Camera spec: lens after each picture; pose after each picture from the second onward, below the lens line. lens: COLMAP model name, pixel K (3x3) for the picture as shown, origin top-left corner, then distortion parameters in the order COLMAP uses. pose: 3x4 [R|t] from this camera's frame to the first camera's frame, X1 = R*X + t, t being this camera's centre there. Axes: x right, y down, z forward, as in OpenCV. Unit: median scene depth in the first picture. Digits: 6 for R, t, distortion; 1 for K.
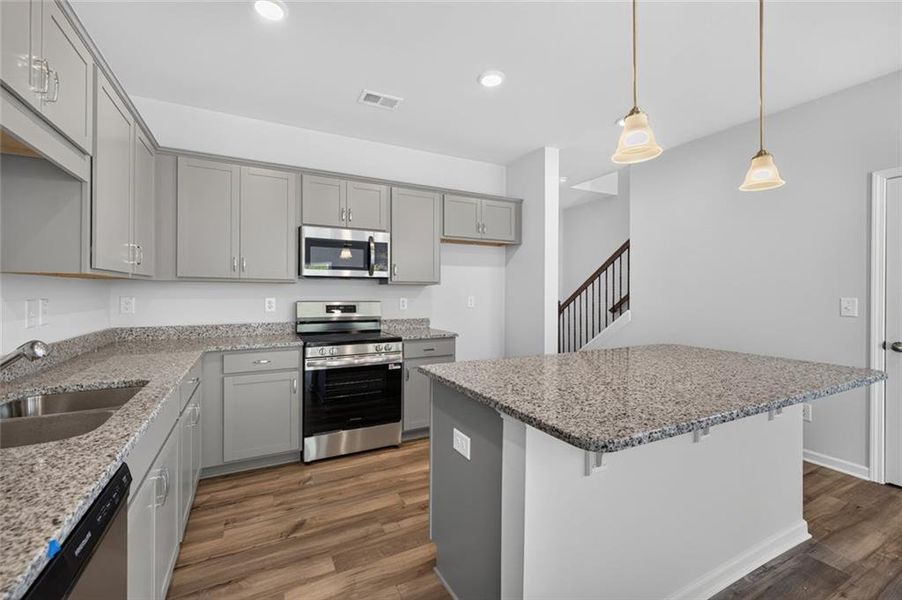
lens RADIAL K [[377.2, 0, 451.2], [0, 377.2, 293.2], [0, 0, 1]] dist [0.003771, -0.000782]
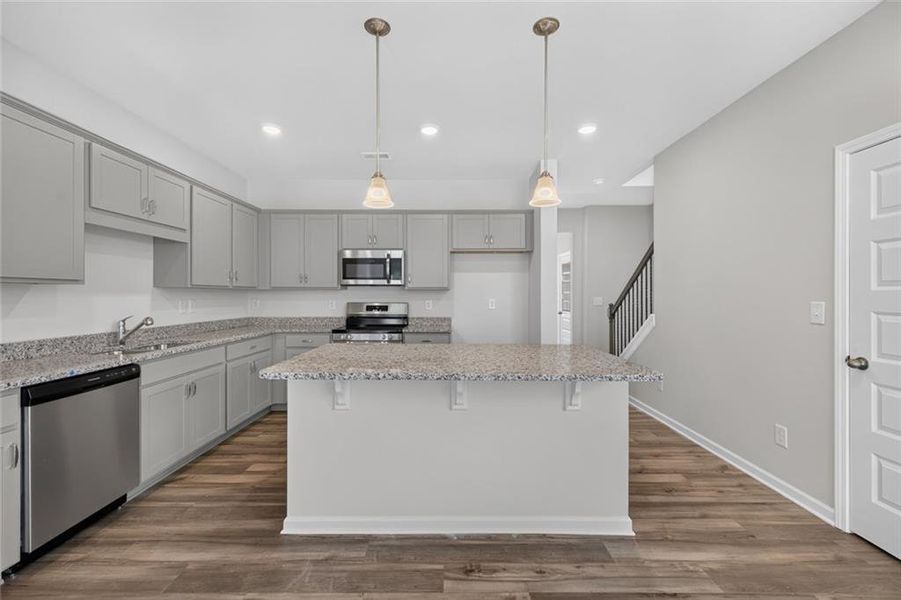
lens RADIAL K [[376.8, 0, 450.4], [0, 376.8, 292.6], [0, 0, 1]] dist [0.003771, -0.000782]
pose [[0.888065, -0.006751, -0.459669, 0.632947], [0.002546, 0.999949, -0.009767, -0.000371], [0.459712, 0.007503, 0.888036, -0.087131]]
